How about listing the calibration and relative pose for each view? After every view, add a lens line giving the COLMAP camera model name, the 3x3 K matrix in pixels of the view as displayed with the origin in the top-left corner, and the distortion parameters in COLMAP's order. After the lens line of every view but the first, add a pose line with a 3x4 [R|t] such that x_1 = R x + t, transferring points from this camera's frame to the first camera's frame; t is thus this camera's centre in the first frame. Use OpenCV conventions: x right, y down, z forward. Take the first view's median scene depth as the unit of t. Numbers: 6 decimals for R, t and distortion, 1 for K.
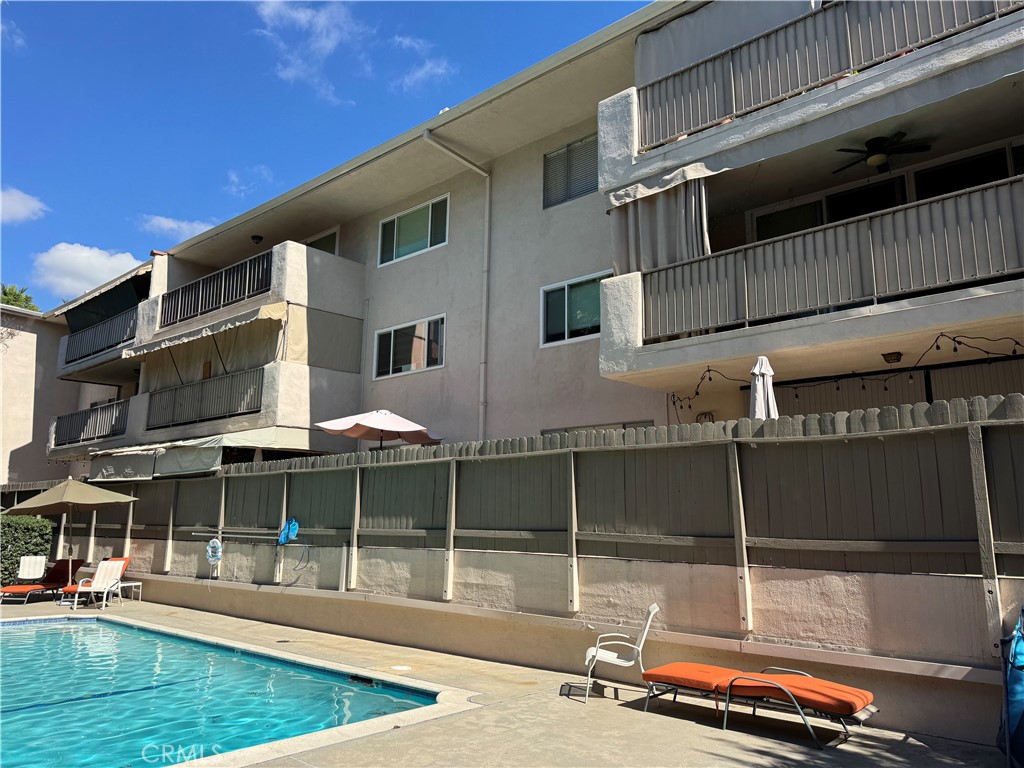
lens RADIAL K [[734.2, 0, 508.1], [0, 734.2, 378.2], [0, 0, 1]] dist [0.041848, -0.009745]
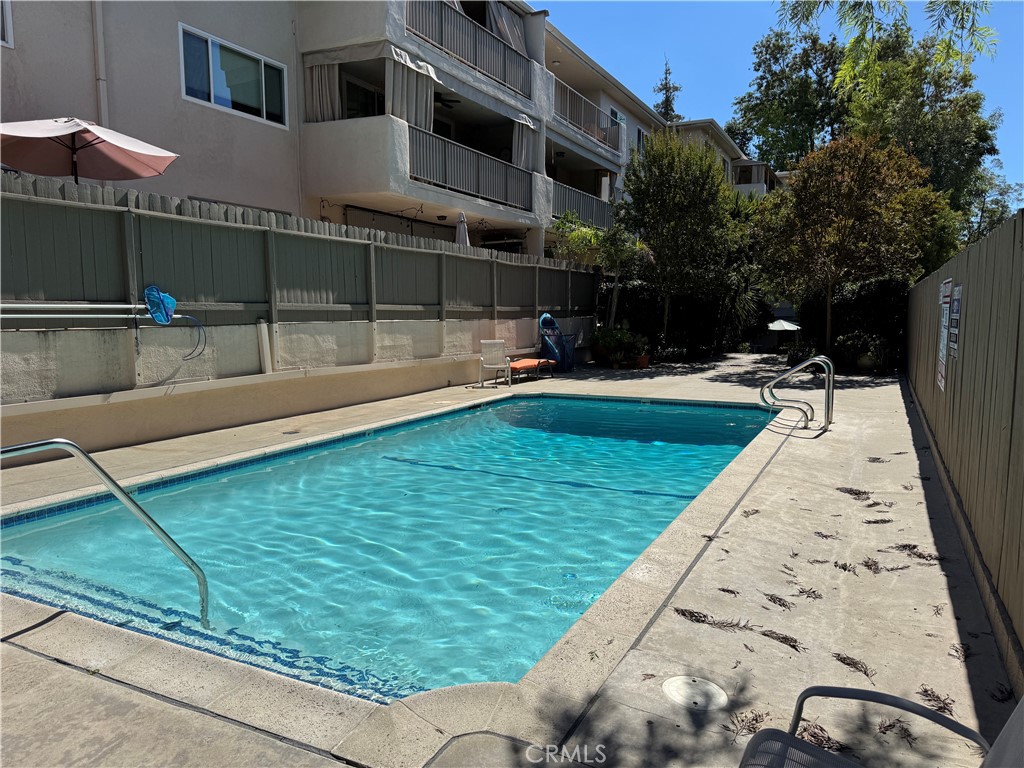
lens RADIAL K [[734.2, 0, 508.9], [0, 734.2, 382.3], [0, 0, 1]] dist [0.041848, -0.009745]
pose [[-0.245752, -0.112723, 0.962756, -1.241218], [-0.204034, 0.976979, 0.062307, 0.205252], [-0.947616, -0.181123, -0.263094, 1.052904]]
